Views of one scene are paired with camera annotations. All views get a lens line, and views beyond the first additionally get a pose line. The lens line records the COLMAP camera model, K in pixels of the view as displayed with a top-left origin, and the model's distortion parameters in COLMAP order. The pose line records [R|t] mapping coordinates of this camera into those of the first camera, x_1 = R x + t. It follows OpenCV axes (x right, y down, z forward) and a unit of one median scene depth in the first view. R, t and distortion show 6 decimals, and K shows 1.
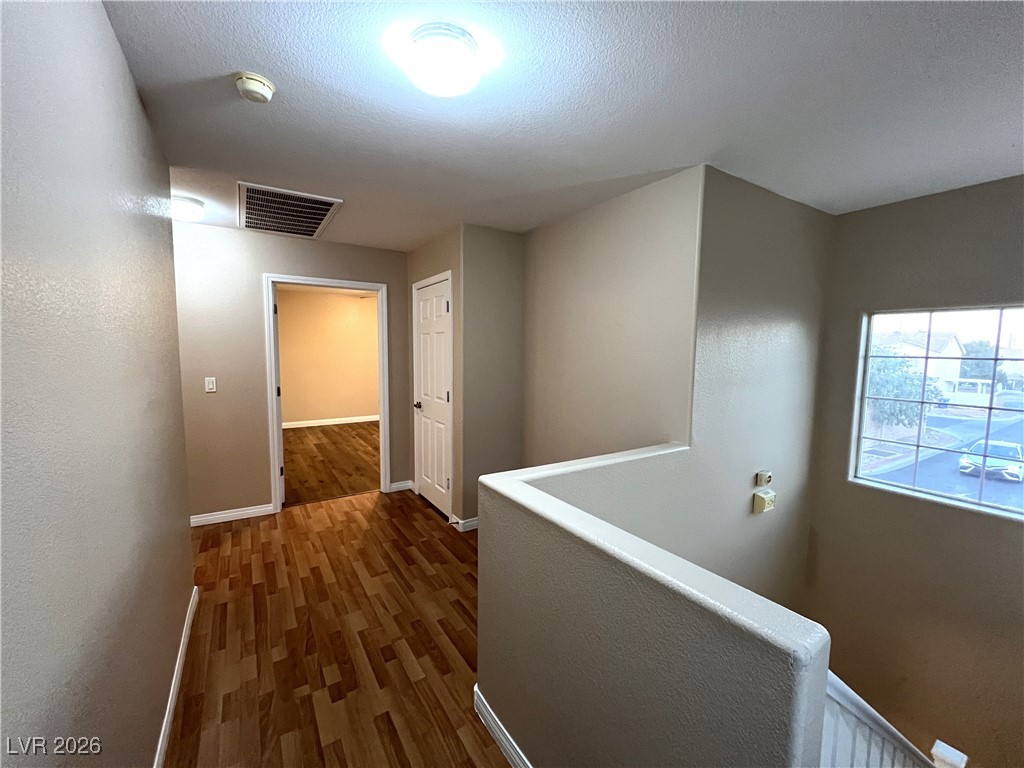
lens RADIAL K [[409.0, 0, 512.0], [0, 409.0, 384.0], [0, 0, 1]] dist [-0.001642, 0.000123]
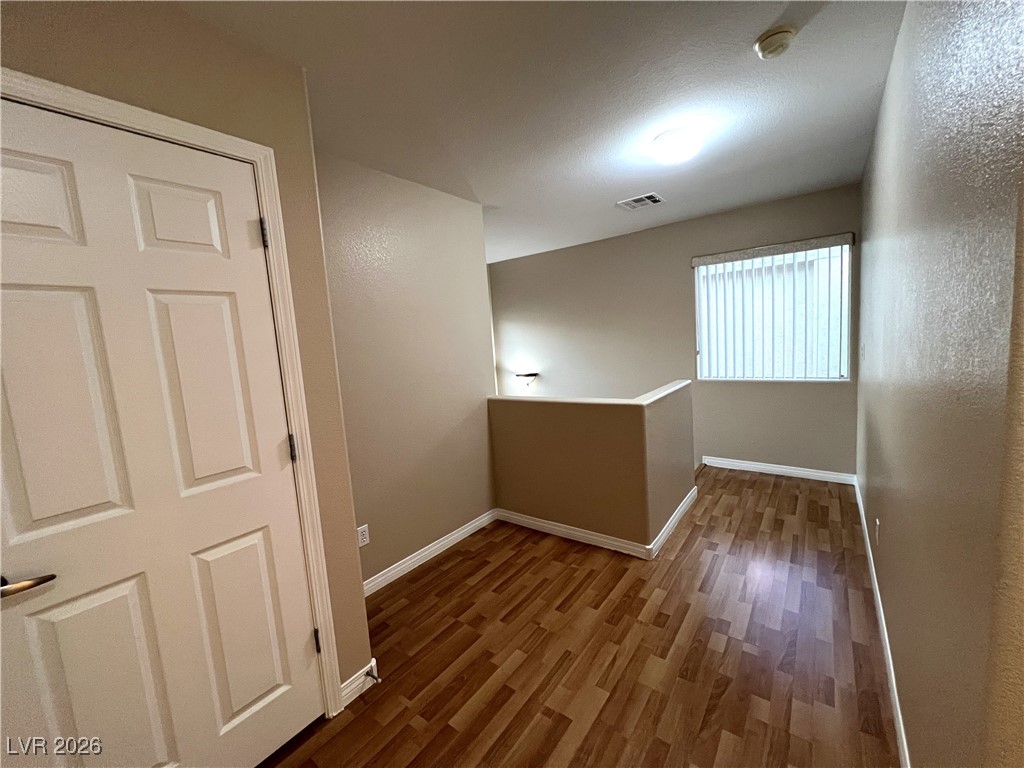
lens RADIAL K [[409.0, 0, 512.0], [0, 409.0, 384.0], [0, 0, 1]] dist [-0.001642, 0.000123]
pose [[-0.334247, -0.083693, 0.938762, -1.004799], [0.149822, 0.978666, 0.140594, -0.094487], [-0.930501, 0.187640, -0.314577, 1.449259]]
